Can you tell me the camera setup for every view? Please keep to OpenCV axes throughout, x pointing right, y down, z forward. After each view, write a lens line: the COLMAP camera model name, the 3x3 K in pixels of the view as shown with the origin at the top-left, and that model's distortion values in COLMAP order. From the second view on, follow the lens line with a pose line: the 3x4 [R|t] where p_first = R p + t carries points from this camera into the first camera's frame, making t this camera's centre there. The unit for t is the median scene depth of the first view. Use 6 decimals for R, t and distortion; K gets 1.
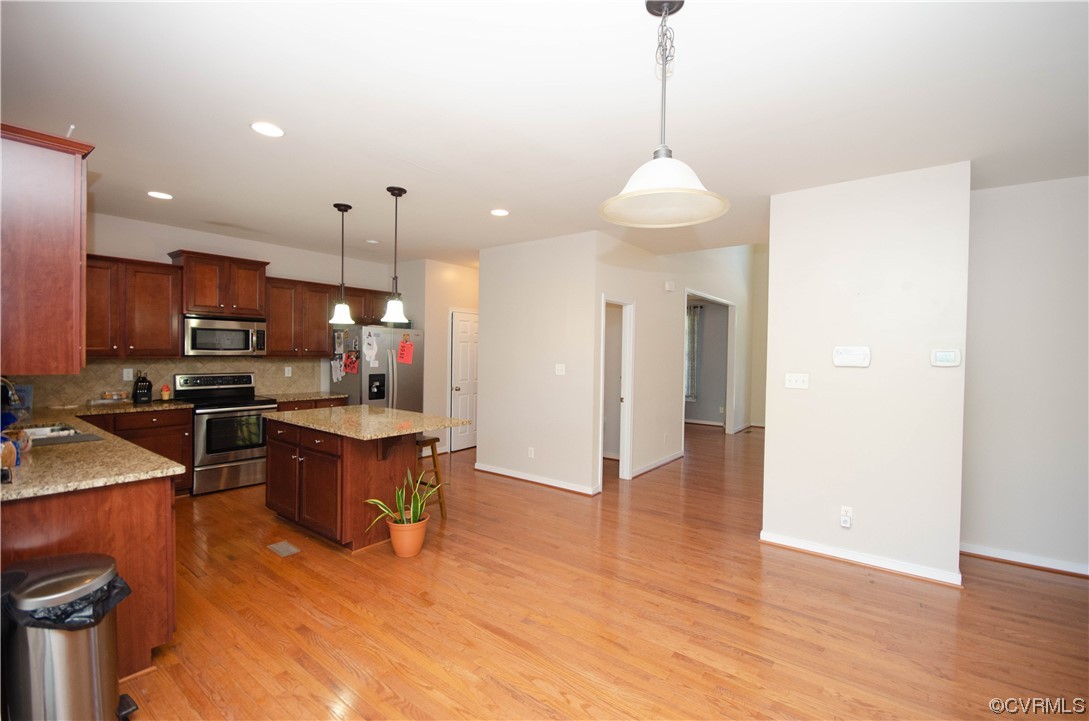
lens RADIAL K [[474.3, 0, 550.2], [0, 474.3, 360.9], [0, 0, 1]] dist [0.009064, -0.012072]
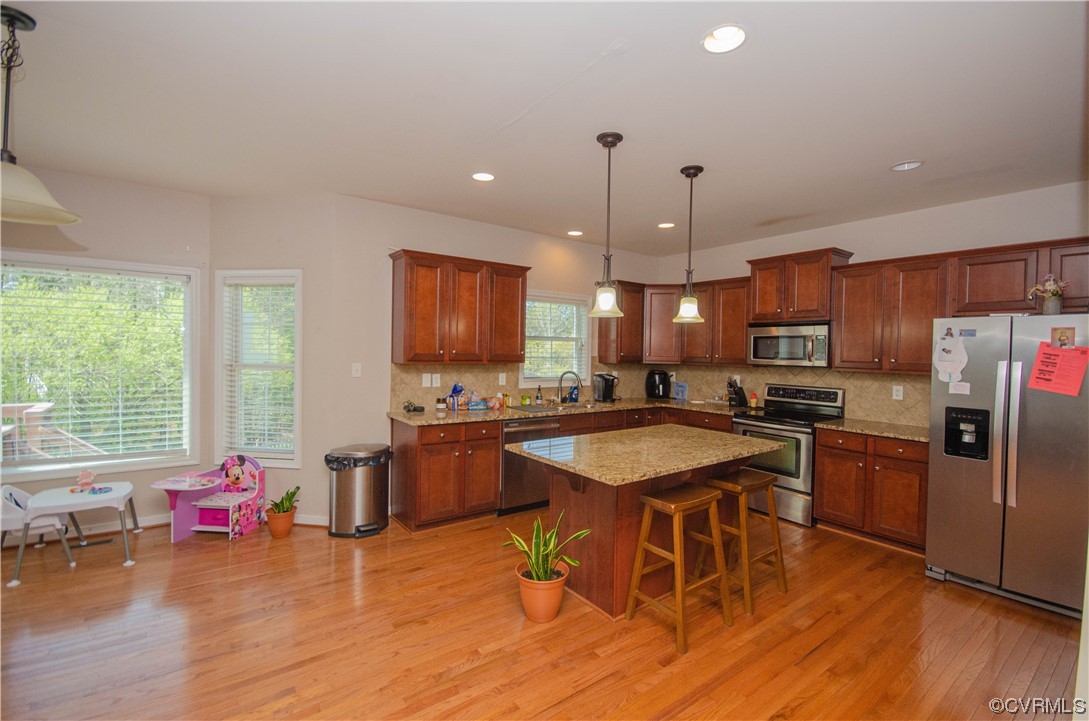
lens RADIAL K [[474.3, 0, 550.2], [0, 474.3, 360.9], [0, 0, 1]] dist [0.009064, -0.012072]
pose [[-0.272187, 0.001664, -0.962243, 0.281194], [-0.042666, 0.998994, 0.013796, -0.012689], [0.961298, 0.044810, -0.271843, 0.772257]]
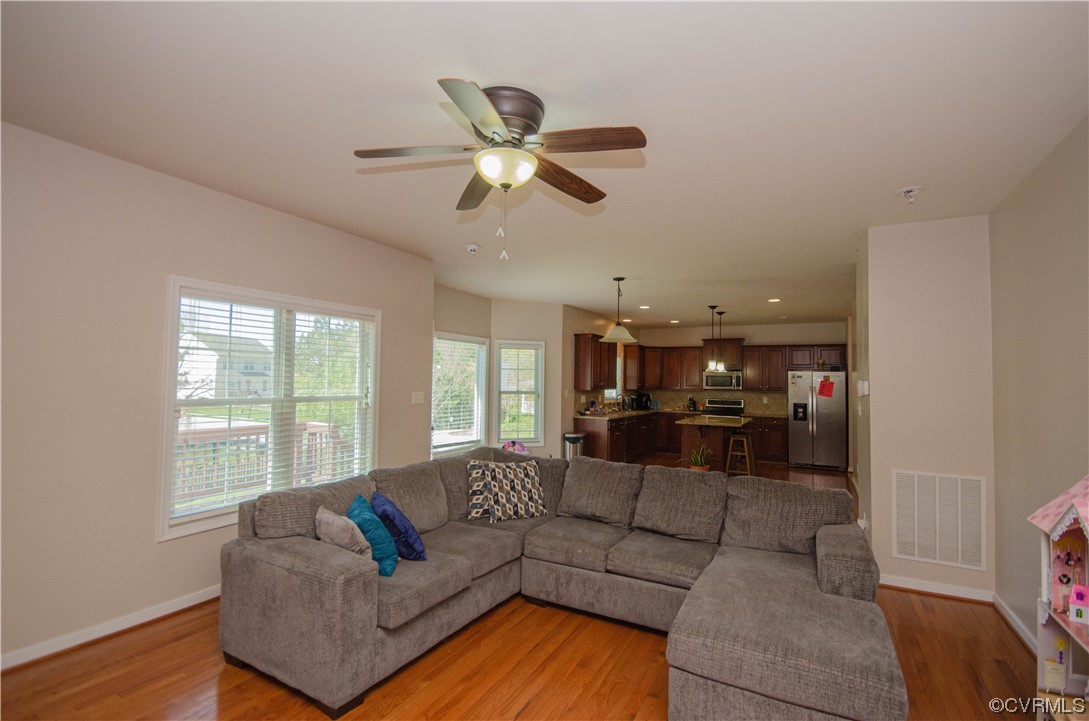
lens RADIAL K [[502.7, 0, 544.5], [0, 502.7, 360.5], [0, 0, 1]] dist [-0.001516, -0.000069]
pose [[0.156225, -0.053801, -0.986255, 1.145727], [-0.034845, 0.997594, -0.059939, 0.017690], [0.987107, 0.043730, 0.153974, -0.019592]]
